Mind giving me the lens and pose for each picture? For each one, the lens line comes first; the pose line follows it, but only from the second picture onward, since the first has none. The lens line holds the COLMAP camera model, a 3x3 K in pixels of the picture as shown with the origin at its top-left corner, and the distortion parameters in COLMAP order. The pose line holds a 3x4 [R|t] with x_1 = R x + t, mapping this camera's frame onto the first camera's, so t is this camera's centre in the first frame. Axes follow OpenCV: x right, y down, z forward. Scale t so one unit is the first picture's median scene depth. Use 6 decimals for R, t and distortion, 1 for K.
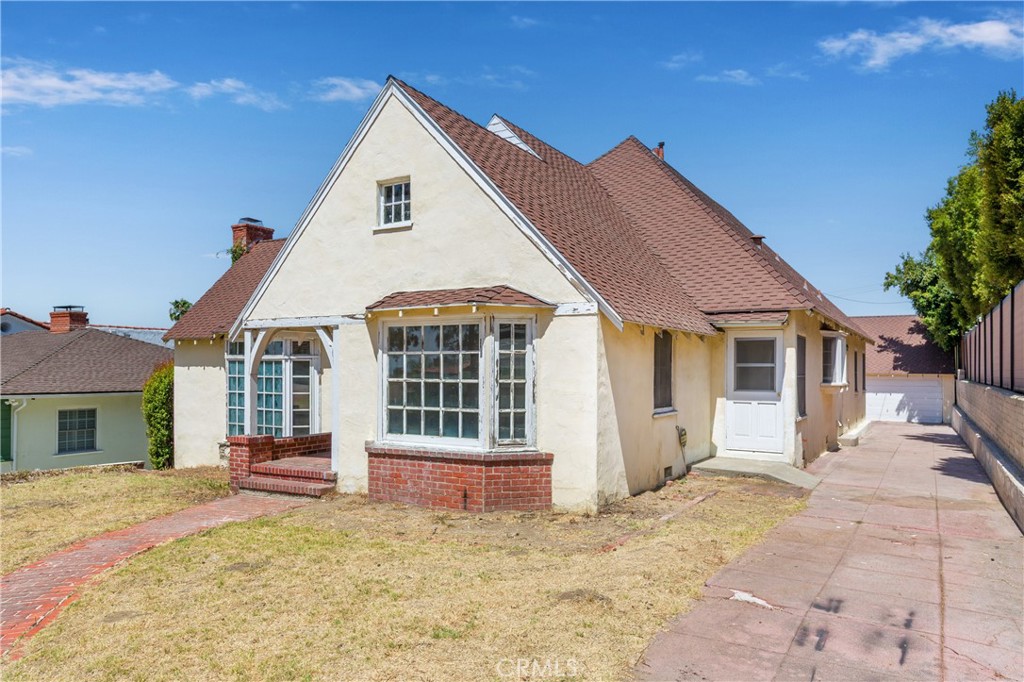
lens RADIAL K [[725.7, 0, 512.3], [0, 725.7, 369.8], [0, 0, 1]] dist [0.001387, 0.000069]
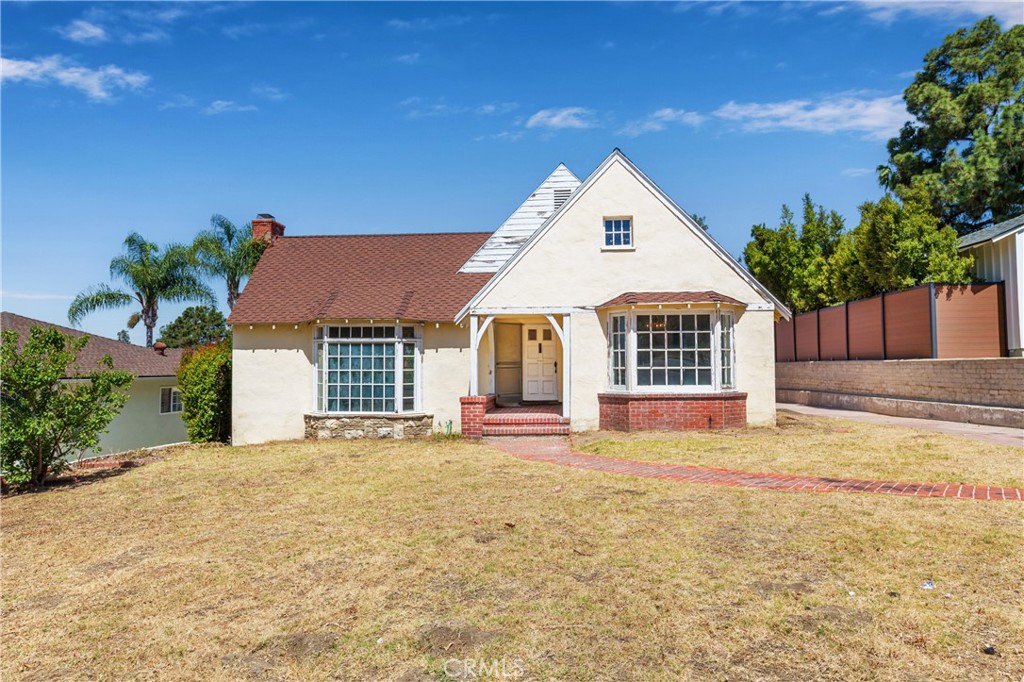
lens RADIAL K [[705.9, 0, 512.0], [0, 705.9, 341.0], [0, 0, 1]] dist [0.001347, 0.000148]
pose [[0.899058, 0.006493, 0.437782, -0.990184], [0.010055, 0.999320, -0.035472, 0.041945], [-0.437714, 0.036293, 0.898381, -0.199013]]
